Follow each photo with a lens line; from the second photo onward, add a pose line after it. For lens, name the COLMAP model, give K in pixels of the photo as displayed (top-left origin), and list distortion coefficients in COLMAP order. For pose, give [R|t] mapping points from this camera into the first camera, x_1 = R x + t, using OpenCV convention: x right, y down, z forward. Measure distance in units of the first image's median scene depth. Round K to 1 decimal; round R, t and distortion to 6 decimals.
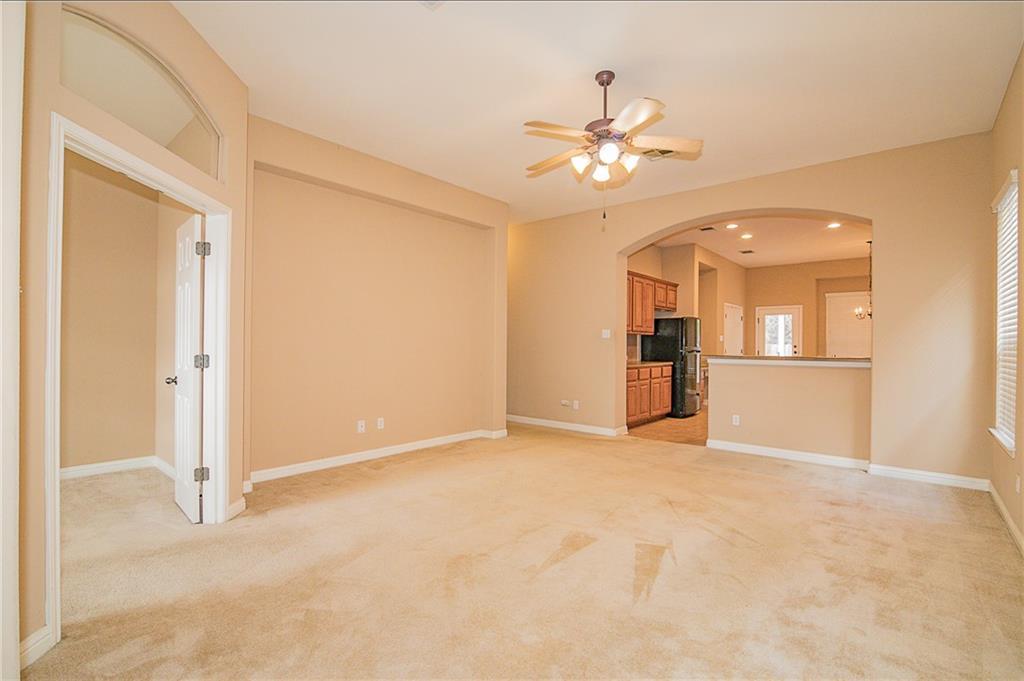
lens RADIAL K [[473.5, 0, 512.0], [0, 473.5, 340.5], [0, 0, 1]] dist [-0.016566, -0.000320]
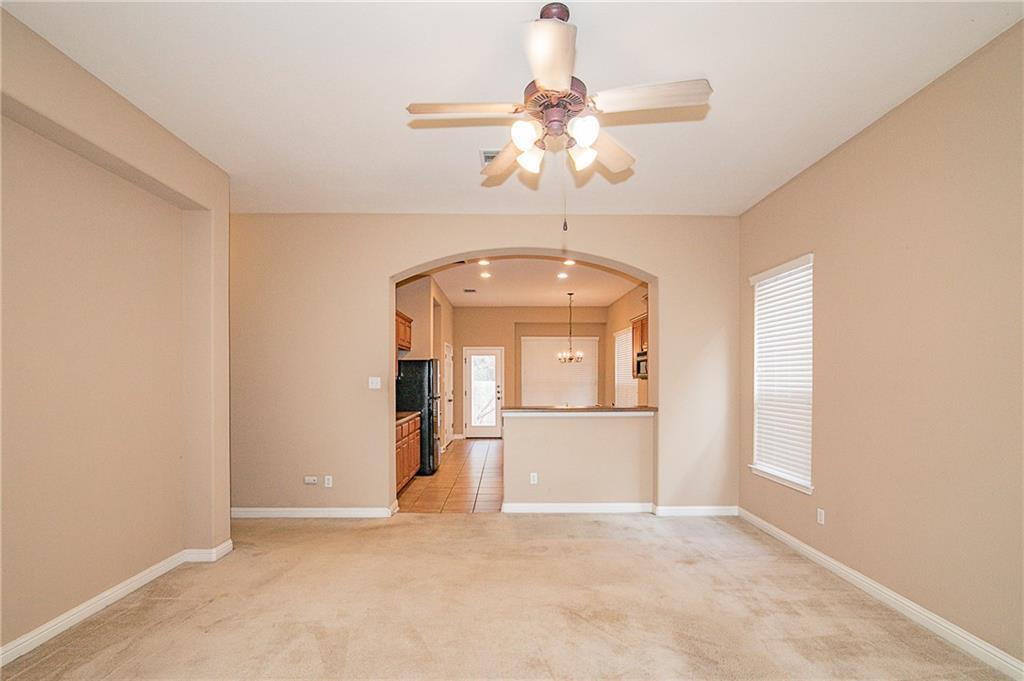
lens RADIAL K [[493.1, 0, 511.1], [0, 493.1, 376.8], [0, 0, 1]] dist [-0.017980, 0.000022]
pose [[0.747479, -0.009362, 0.664219, -0.158907], [0.003428, 0.999942, 0.010236, -0.031095], [-0.664276, -0.005374, 0.747468, 0.269728]]
